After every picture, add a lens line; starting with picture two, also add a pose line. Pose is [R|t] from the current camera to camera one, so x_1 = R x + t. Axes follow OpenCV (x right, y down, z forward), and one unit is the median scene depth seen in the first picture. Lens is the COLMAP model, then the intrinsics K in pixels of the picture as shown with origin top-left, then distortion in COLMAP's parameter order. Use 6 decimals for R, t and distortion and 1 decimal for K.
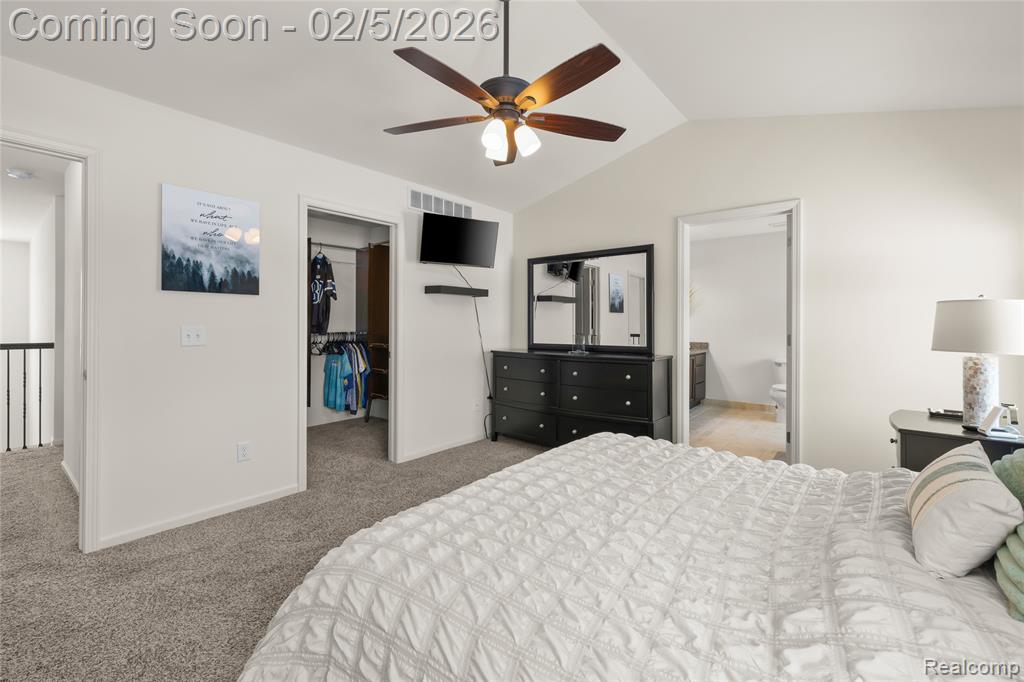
lens RADIAL K [[427.8, 0, 497.9], [0, 427.8, 322.4], [0, 0, 1]] dist [0.000667, -0.000198]
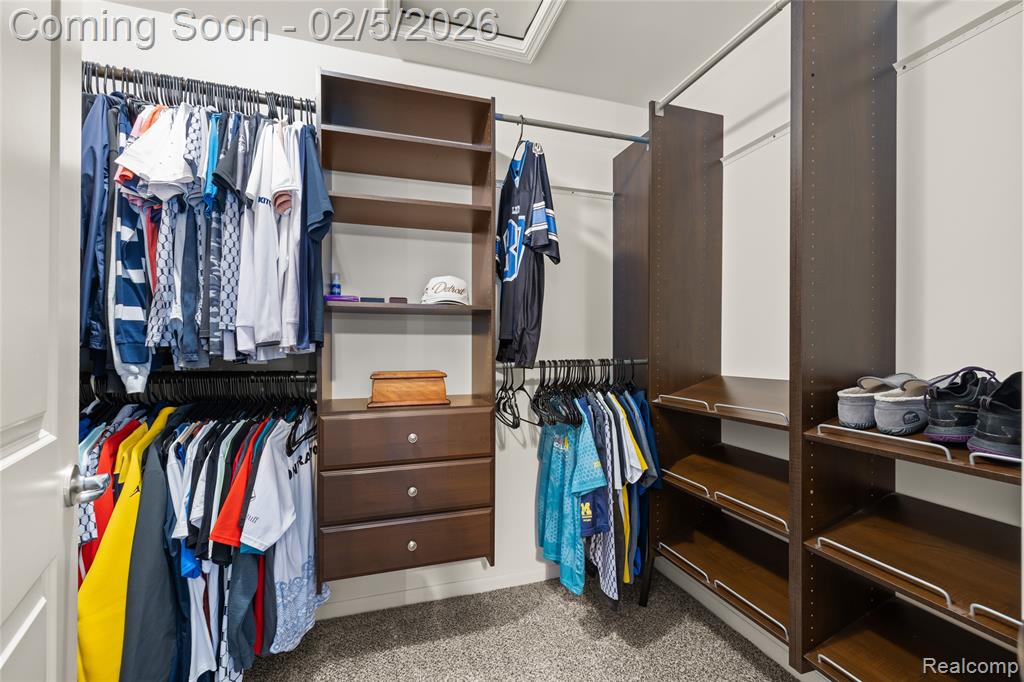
lens RADIAL K [[427.8, 0, 511.0], [0, 427.8, 343.1], [0, 0, 1]] dist [0.000667, -0.000198]
pose [[0.857979, -0.000719, -0.513685, -0.230351], [-0.001894, 0.999988, -0.004563, 0.010677], [0.513682, 0.004888, 0.857967, 0.669931]]
